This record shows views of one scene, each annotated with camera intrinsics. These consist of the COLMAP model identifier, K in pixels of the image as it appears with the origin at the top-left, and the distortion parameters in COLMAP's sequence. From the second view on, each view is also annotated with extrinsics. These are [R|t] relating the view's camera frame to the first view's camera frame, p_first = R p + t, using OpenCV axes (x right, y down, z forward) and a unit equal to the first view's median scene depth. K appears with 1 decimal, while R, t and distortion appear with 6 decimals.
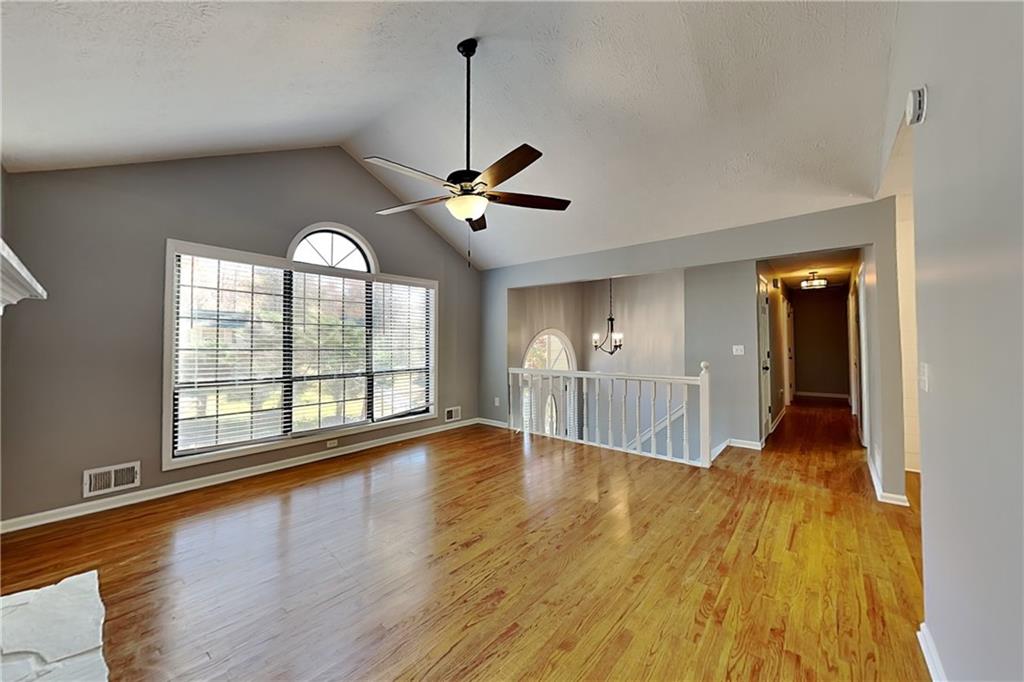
lens RADIAL K [[361.1, 0, 506.0], [0, 361.1, 335.8], [0, 0, 1]] dist [0.000305, 0.000005]
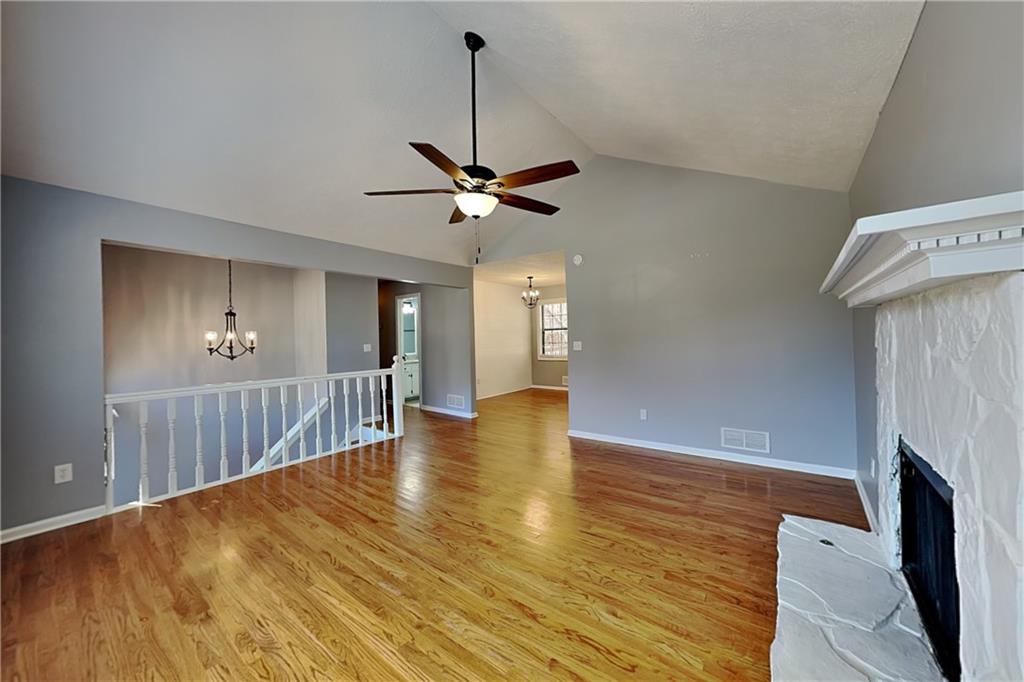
lens RADIAL K [[361.1, 0, 506.0], [0, 361.1, 335.8], [0, 0, 1]] dist [0.000305, 0.000005]
pose [[-0.045110, 0.007864, 0.998951, -0.668395], [0.006676, 0.999949, -0.007571, 0.015648], [-0.998960, 0.006328, -0.045160, 0.588272]]
